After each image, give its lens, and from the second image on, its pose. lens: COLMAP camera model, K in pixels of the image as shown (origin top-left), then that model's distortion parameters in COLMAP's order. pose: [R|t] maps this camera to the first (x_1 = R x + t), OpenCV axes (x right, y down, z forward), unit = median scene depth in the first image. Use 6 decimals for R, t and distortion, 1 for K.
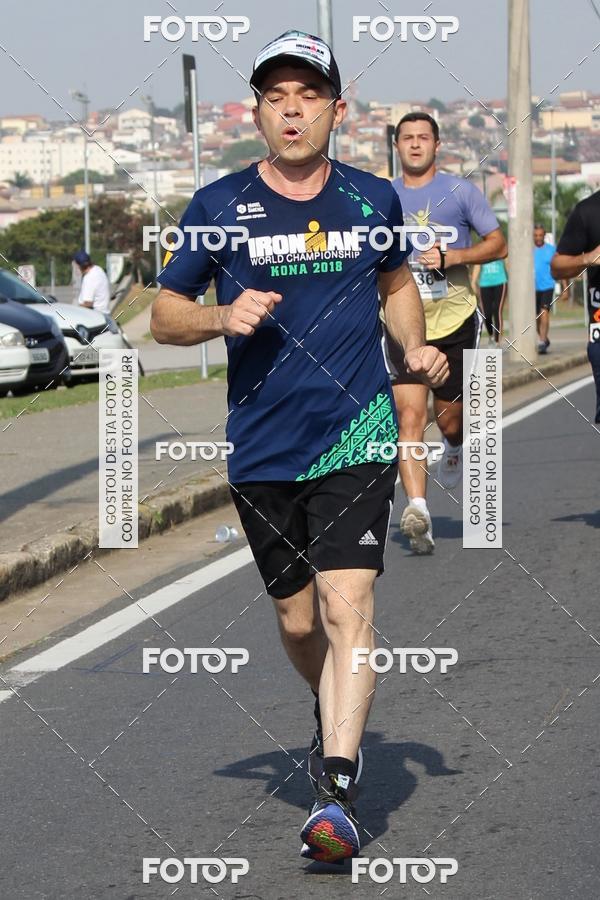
lens RADIAL K [[5684.7, 0, 300.0], [0, 5684.7, 450.0], [0, 0, 1]] dist [0.469291, -13.485763]
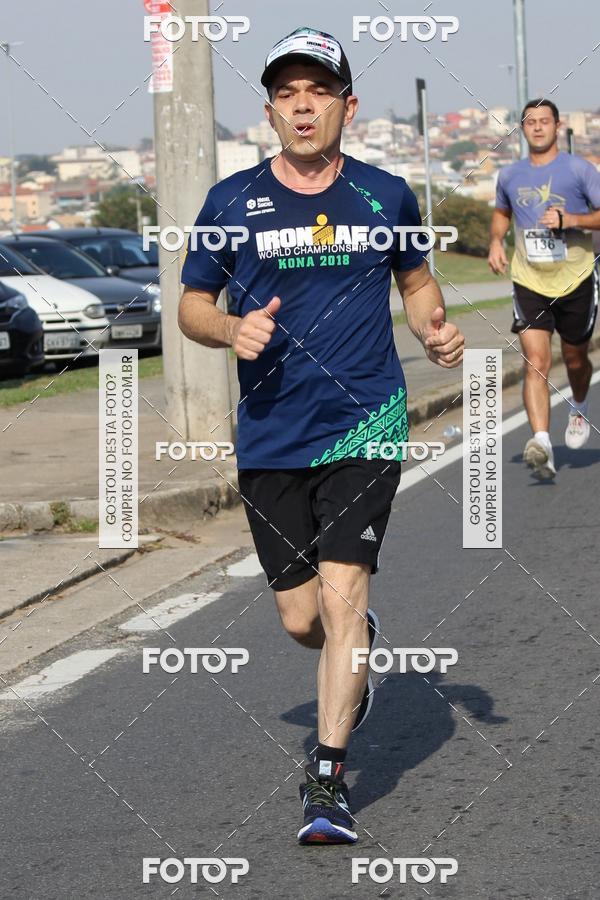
lens RADIAL K [[6525.3, 0, 300.0], [0, 6525.3, 450.0], [0, 0, 1]] dist [0.769797, -22.495489]
pose [[0.999695, -0.014413, 0.020033, -0.026527], [0.014528, 0.999879, -0.005564, 0.009000], [-0.019950, 0.005853, 0.999784, -0.182644]]
